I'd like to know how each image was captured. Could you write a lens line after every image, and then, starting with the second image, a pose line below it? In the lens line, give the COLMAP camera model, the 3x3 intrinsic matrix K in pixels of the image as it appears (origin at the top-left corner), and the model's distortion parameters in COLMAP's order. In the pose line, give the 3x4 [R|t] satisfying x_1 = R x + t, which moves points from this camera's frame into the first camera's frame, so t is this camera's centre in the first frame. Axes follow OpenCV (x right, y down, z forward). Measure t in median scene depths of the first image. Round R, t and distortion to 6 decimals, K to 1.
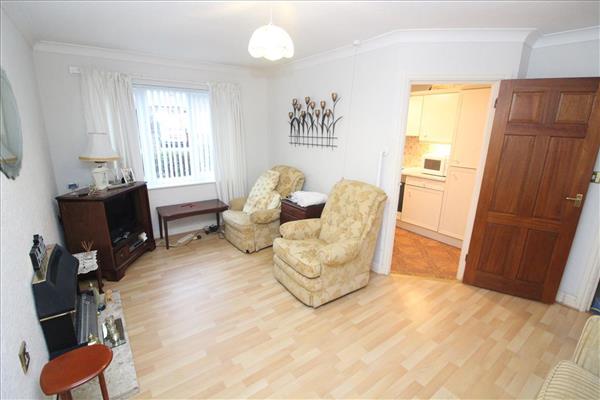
lens RADIAL K [[281.2, 0, 298.7], [0, 281.2, 199.6], [0, 0, 1]] dist [0.002974, -0.014072]
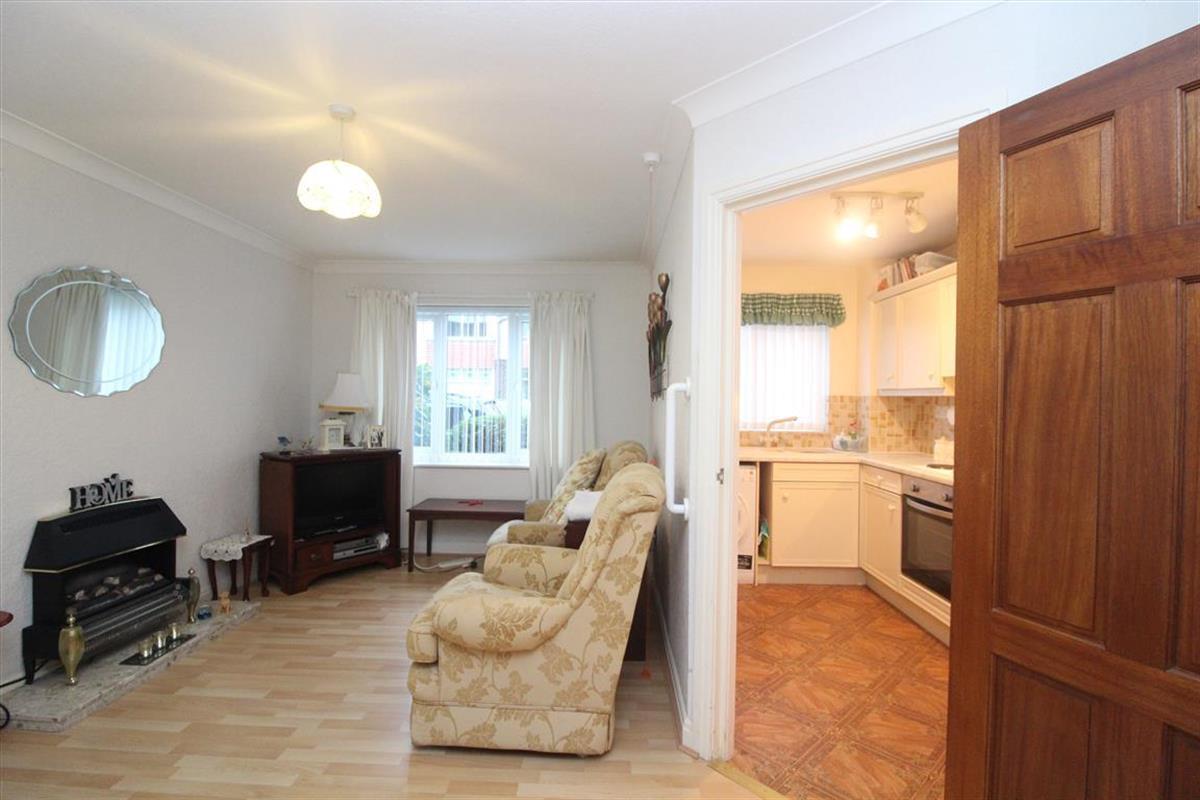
lens RADIAL K [[562.4, 0, 597.4], [0, 562.4, 399.2], [0, 0, 1]] dist [0.002974, -0.014072]
pose [[0.780192, -0.007268, -0.625498, 0.599840], [-0.162124, 0.963416, -0.213413, 0.023917], [0.604165, 0.267912, 0.750471, 0.317621]]
